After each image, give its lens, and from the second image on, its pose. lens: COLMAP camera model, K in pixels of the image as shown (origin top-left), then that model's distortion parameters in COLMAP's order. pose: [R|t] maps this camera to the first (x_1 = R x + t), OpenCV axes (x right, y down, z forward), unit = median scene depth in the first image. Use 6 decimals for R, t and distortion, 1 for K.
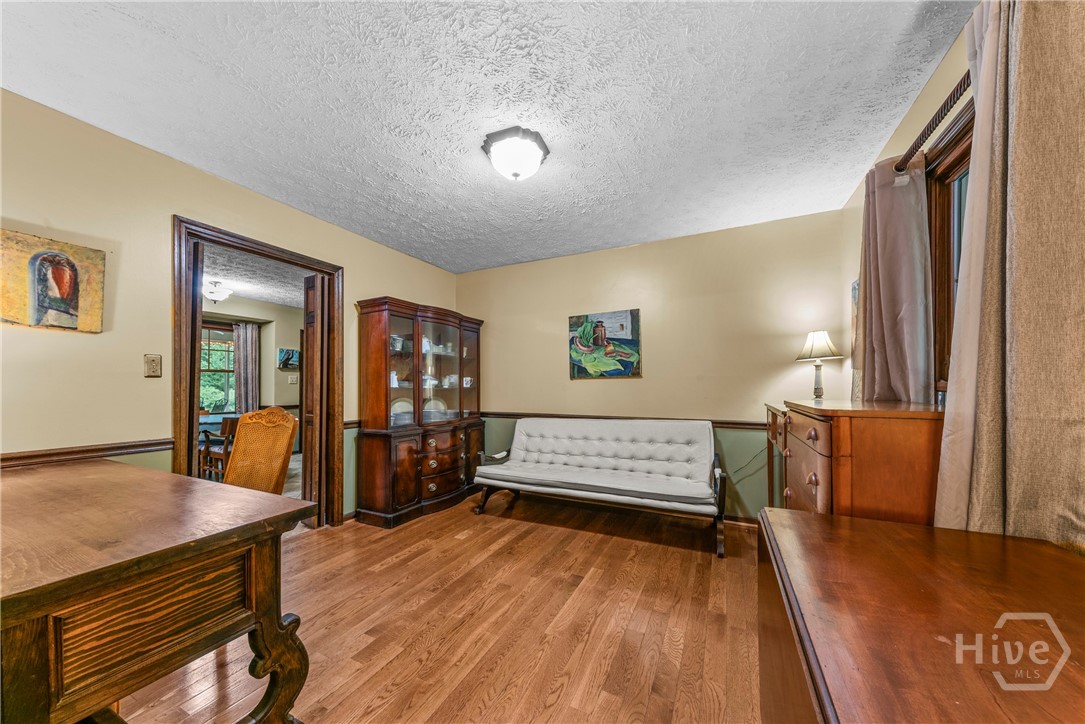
lens RADIAL K [[382.5, 0, 540.6], [0, 382.5, 380.3], [0, 0, 1]] dist [-0.000171, -0.000039]
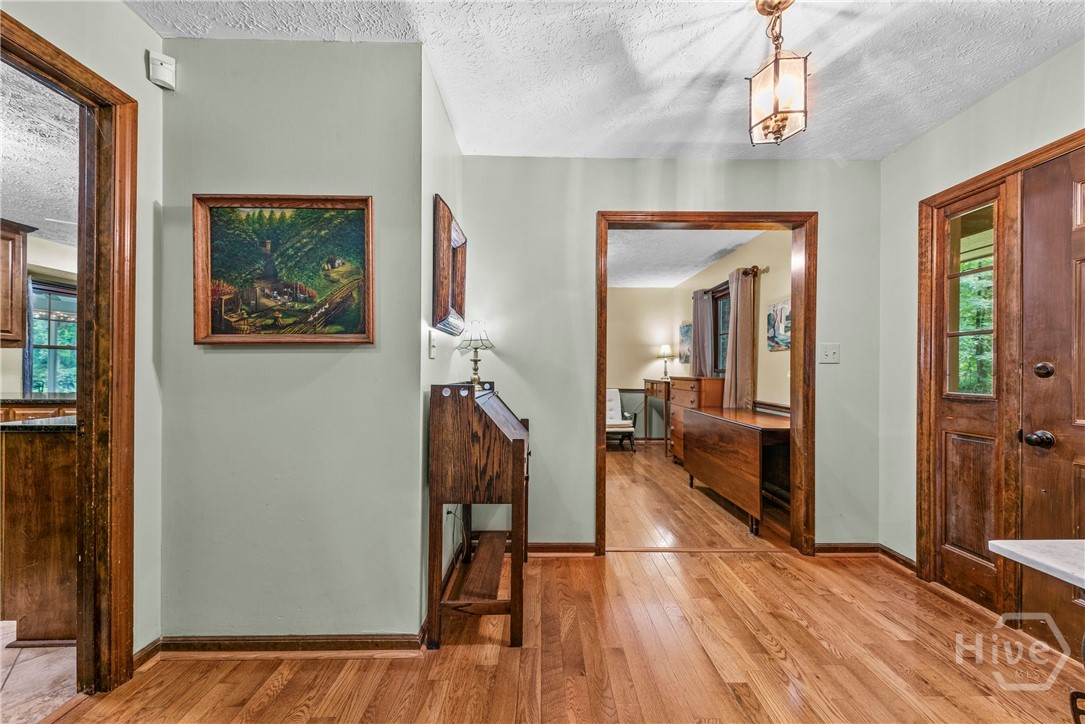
lens RADIAL K [[382.8, 0, 542.5], [0, 382.8, 362.0], [0, 0, 1]] dist [-0.000202, -0.000008]
pose [[0.886098, 0.012214, 0.463337, -0.887017], [-0.009935, 0.999924, -0.007358, -0.009865], [-0.463392, 0.001917, 0.886151, -0.586459]]
